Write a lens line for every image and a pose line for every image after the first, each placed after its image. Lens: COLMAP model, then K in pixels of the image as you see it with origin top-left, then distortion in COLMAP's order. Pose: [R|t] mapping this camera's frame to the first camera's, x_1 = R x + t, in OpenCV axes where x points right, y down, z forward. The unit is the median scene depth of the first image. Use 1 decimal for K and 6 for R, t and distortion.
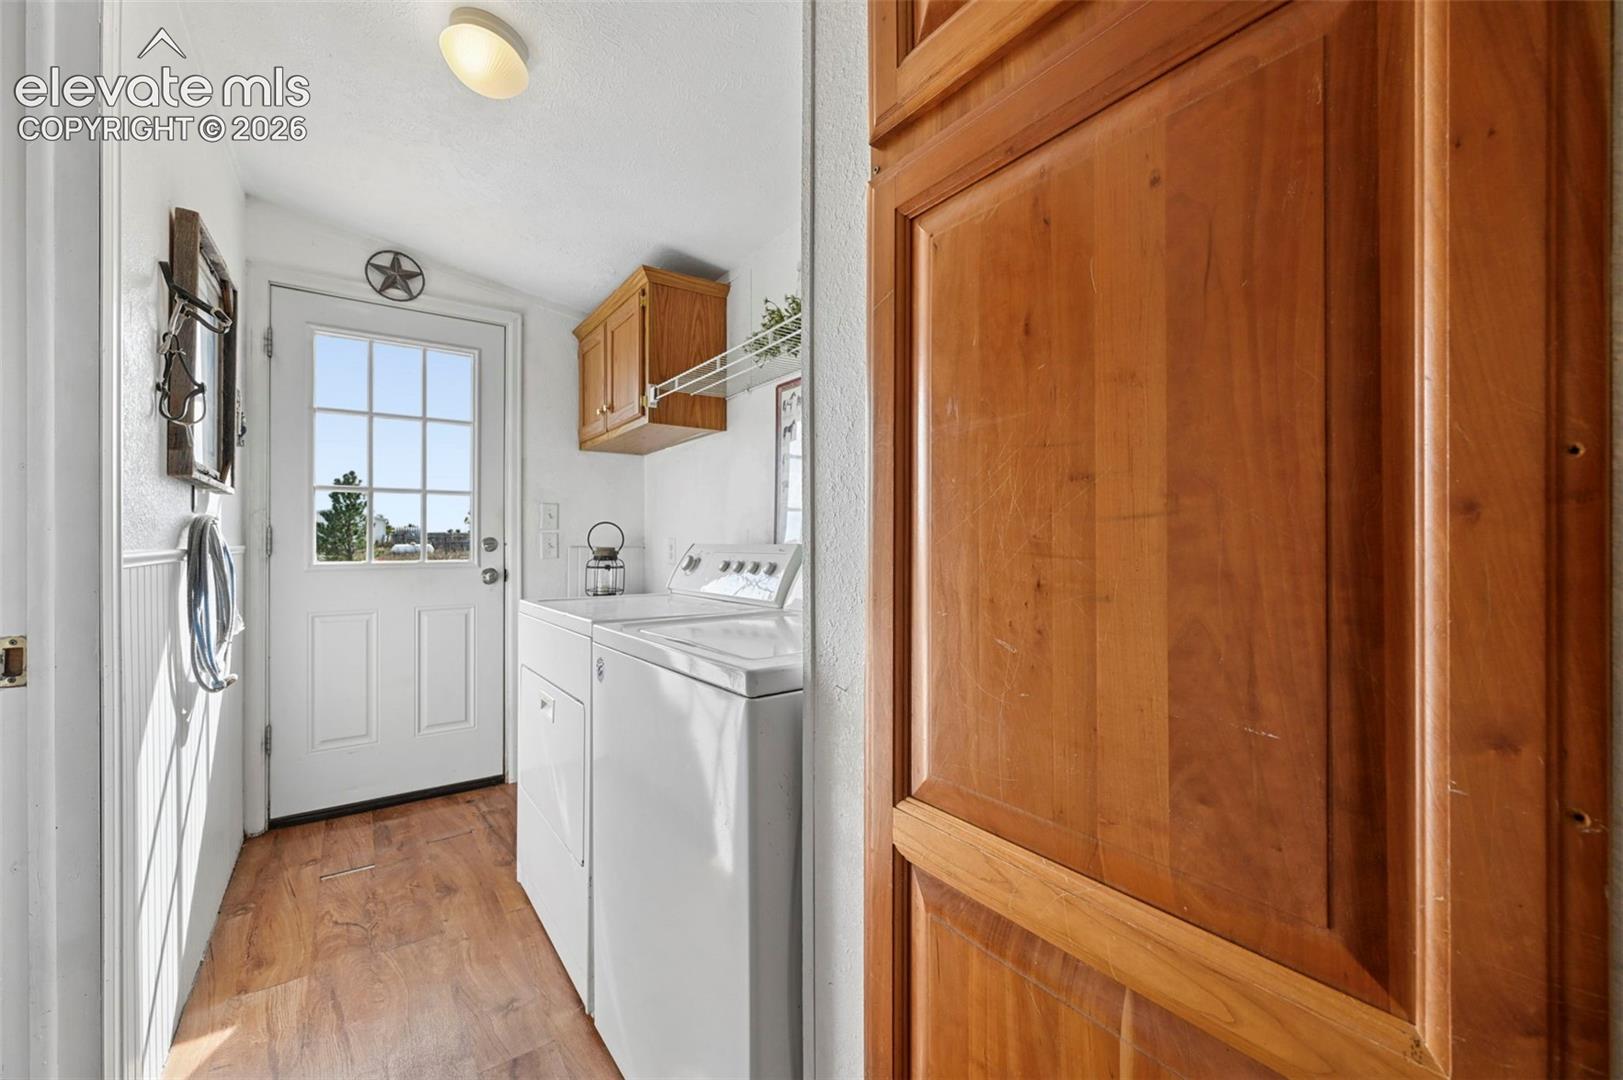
lens RADIAL K [[642.6, 0, 812.0], [0, 642.6, 536.4], [0, 0, 1]] dist [-0.001541, 0.000358]
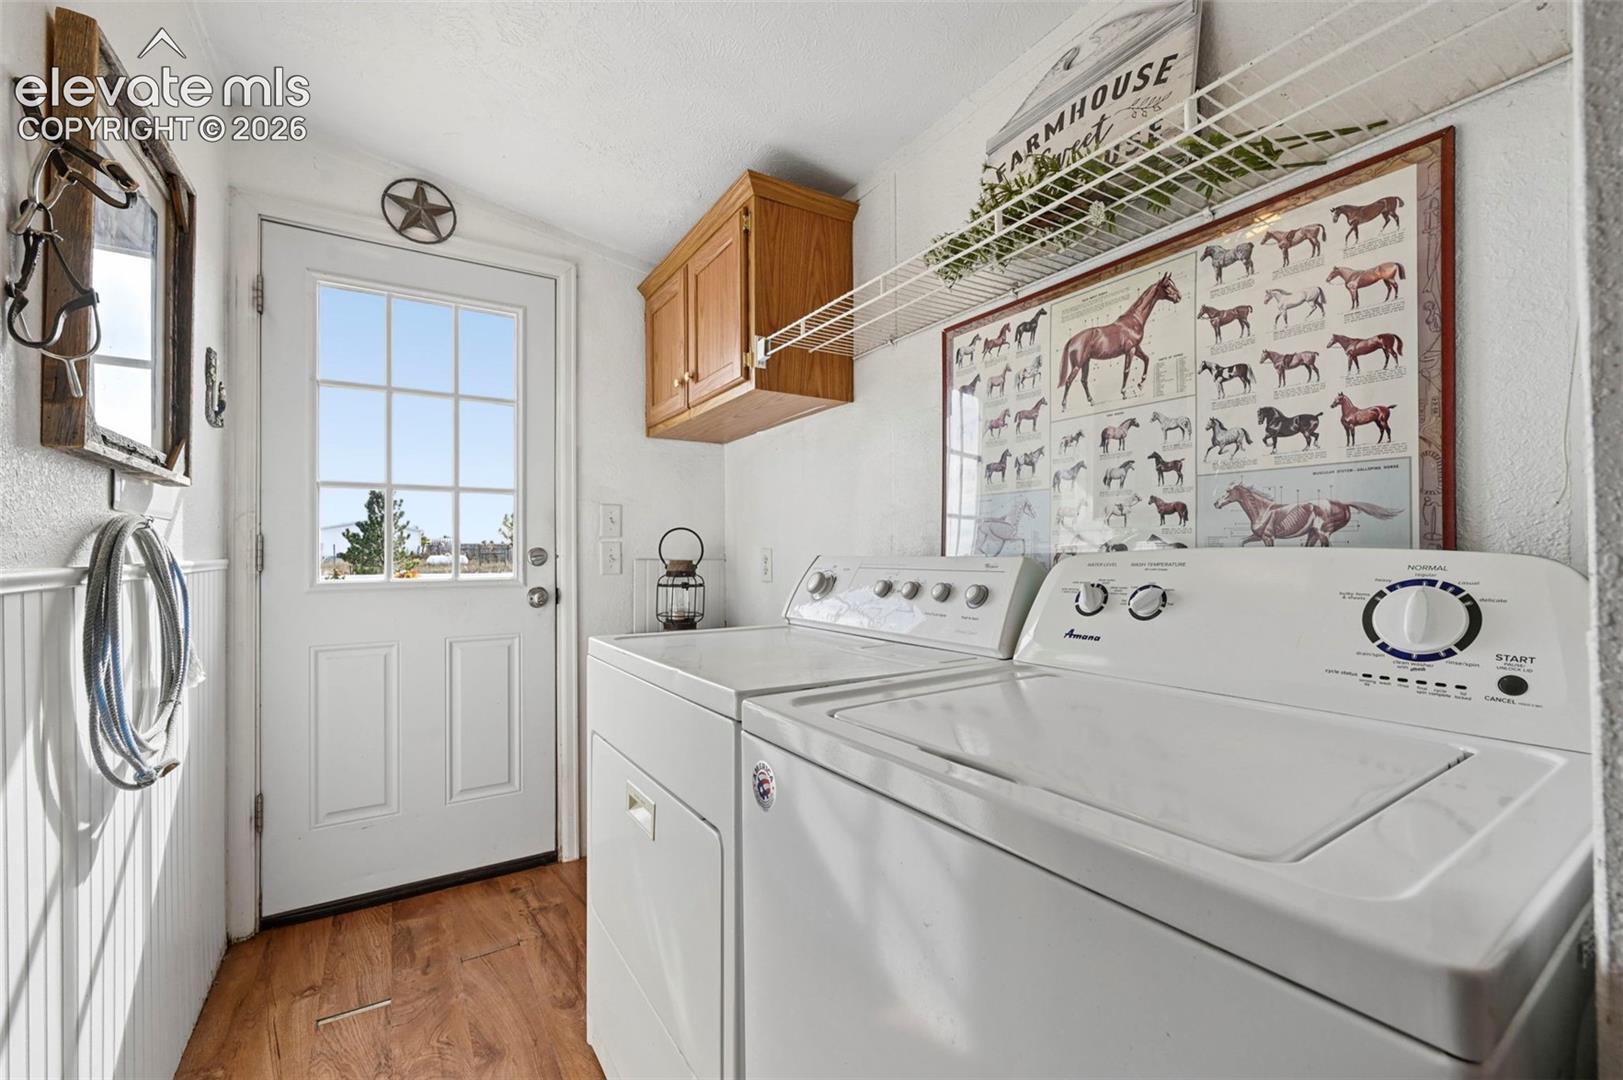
lens RADIAL K [[660.6, 0, 809.6], [0, 660.6, 546.3], [0, 0, 1]] dist [-0.000768, 0.000168]
pose [[0.998495, -0.003214, -0.054747, -0.147510], [0.003208, 0.999995, -0.000191, 0.001224], [0.054747, 0.000015, 0.998500, 0.248803]]
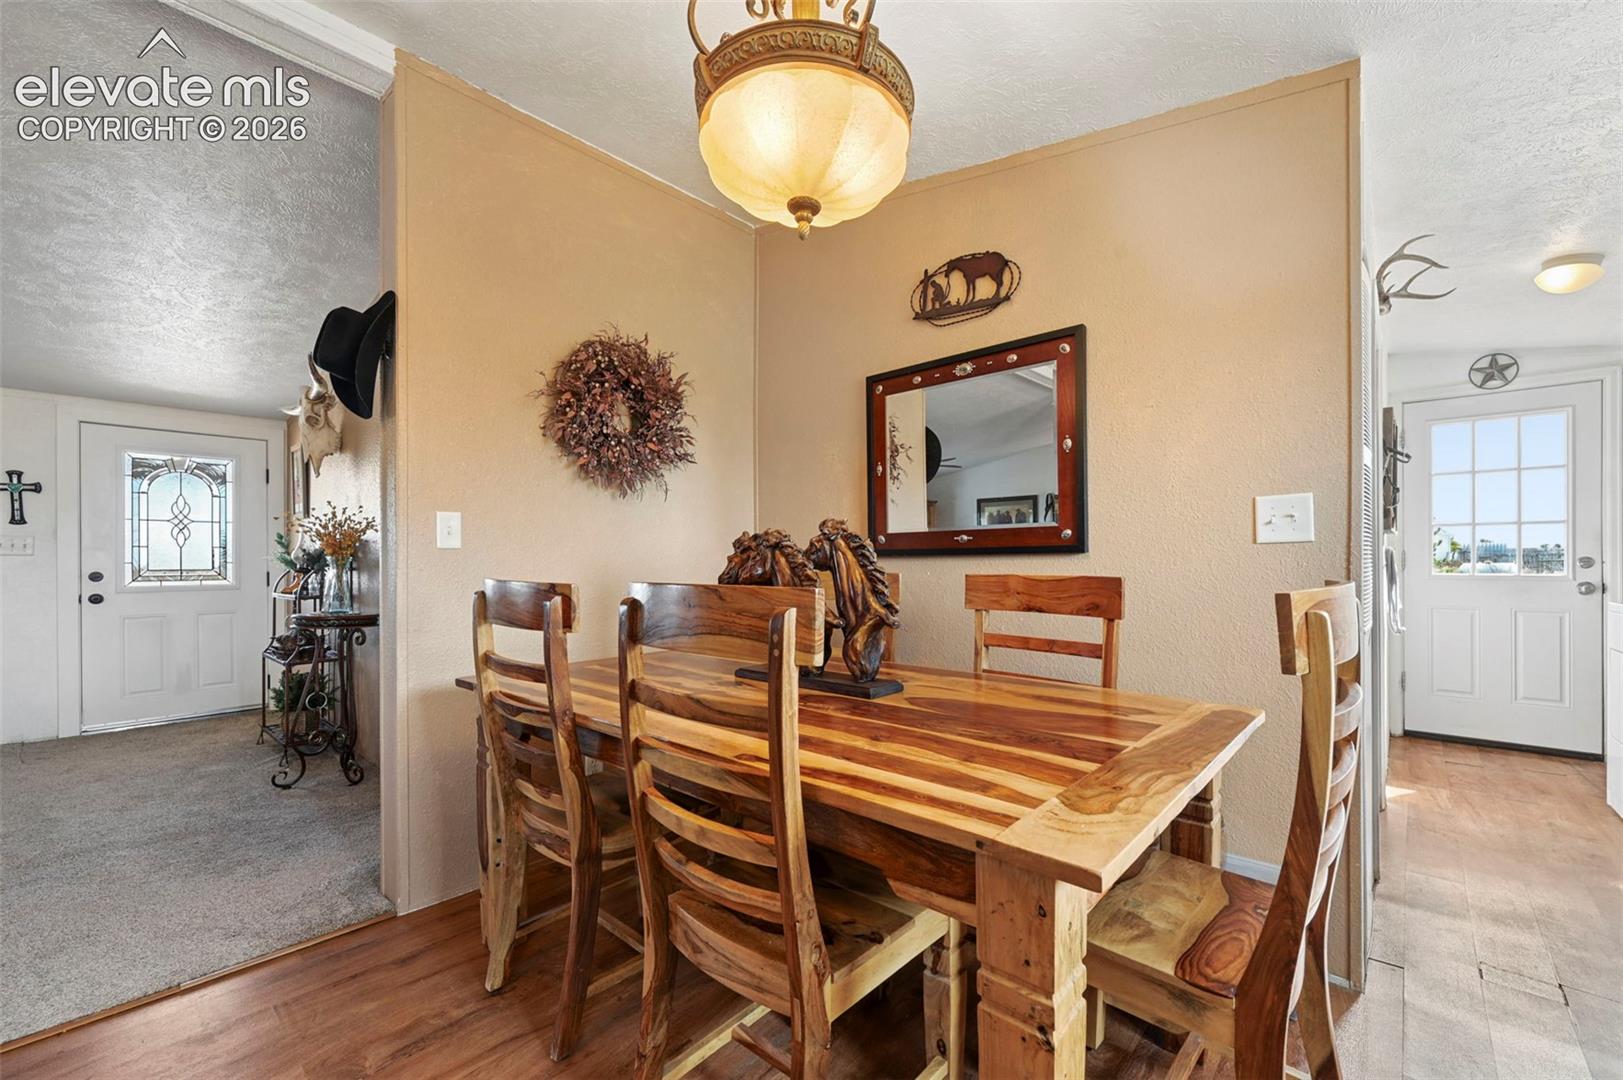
lens RADIAL K [[659.9, 0, 831.6], [0, 659.9, 560.4], [0, 0, 1]] dist [-0.000293, -0.000109]
pose [[0.231291, 0.000215, -0.972885, 0.457437], [0.008288, 0.999963, 0.002192, -0.007236], [0.972849, -0.008571, 0.231280, -0.811139]]
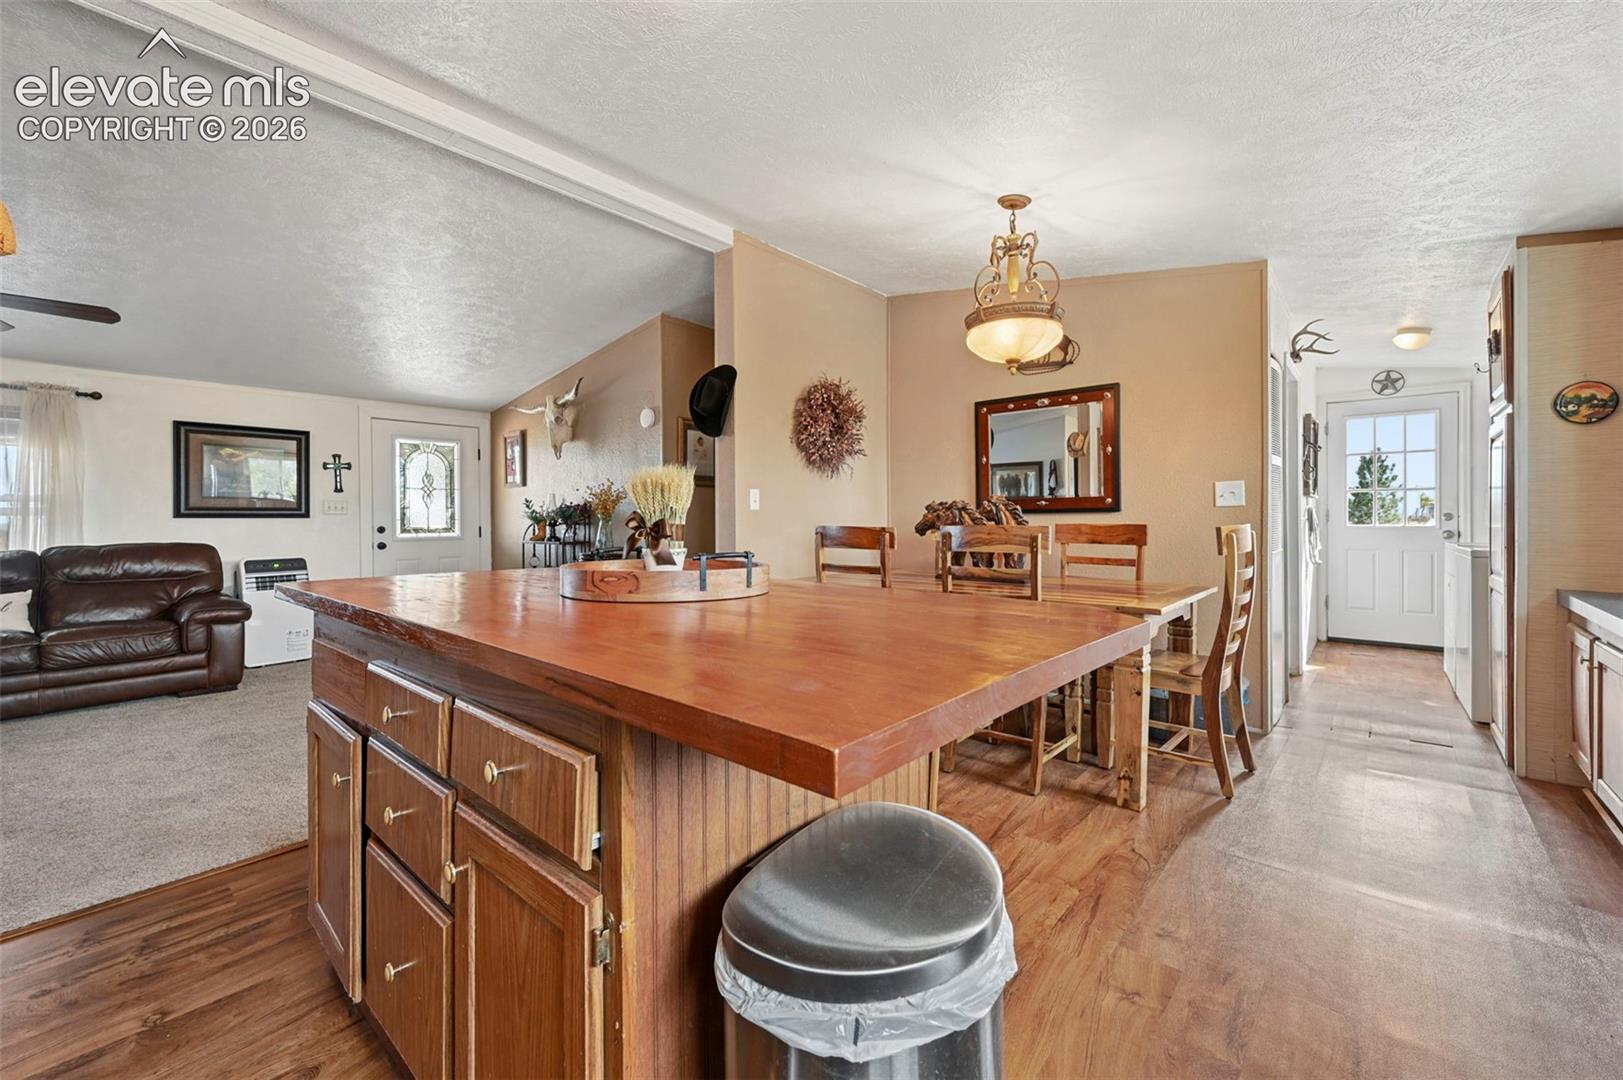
lens RADIAL K [[663.3, 0, 804.1], [0, 663.3, 520.6], [0, 0, 1]] dist [0.000938, 0.000040]
pose [[0.230465, 0.004358, -0.973071, 1.031581], [0.010870, 0.999916, 0.007053, -0.010846], [0.973020, -0.012203, 0.230399, -1.364378]]
